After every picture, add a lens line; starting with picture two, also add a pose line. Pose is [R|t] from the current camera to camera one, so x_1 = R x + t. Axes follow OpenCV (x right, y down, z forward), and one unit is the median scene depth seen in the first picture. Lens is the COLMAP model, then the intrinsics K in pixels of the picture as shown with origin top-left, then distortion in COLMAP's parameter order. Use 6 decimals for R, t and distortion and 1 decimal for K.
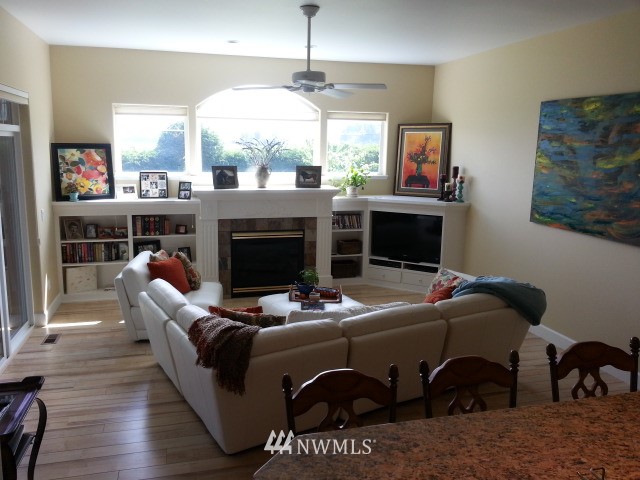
lens RADIAL K [[524.9, 0, 314.6], [0, 524.9, 236.4], [0, 0, 1]] dist [0.052078, -0.076902]
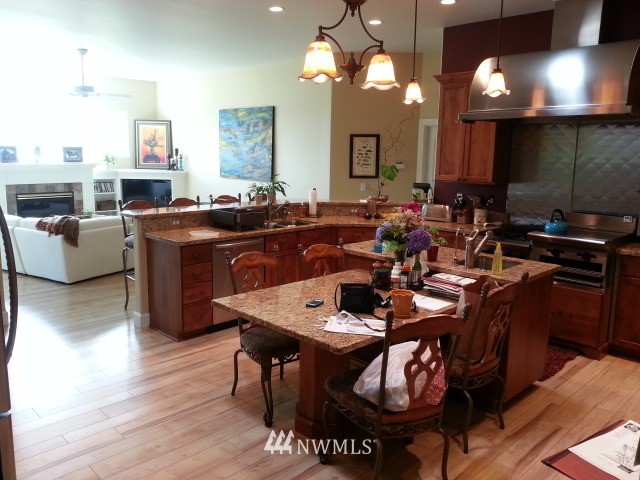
lens RADIAL K [[524.9, 0, 318.2], [0, 524.9, 245.1], [0, 0, 1]] dist [0.052078, -0.076902]
pose [[0.873344, -0.082239, 0.480111, -0.141656], [0.076308, 0.996574, 0.031897, 0.137390], [-0.481089, 0.008779, 0.876628, -0.578917]]
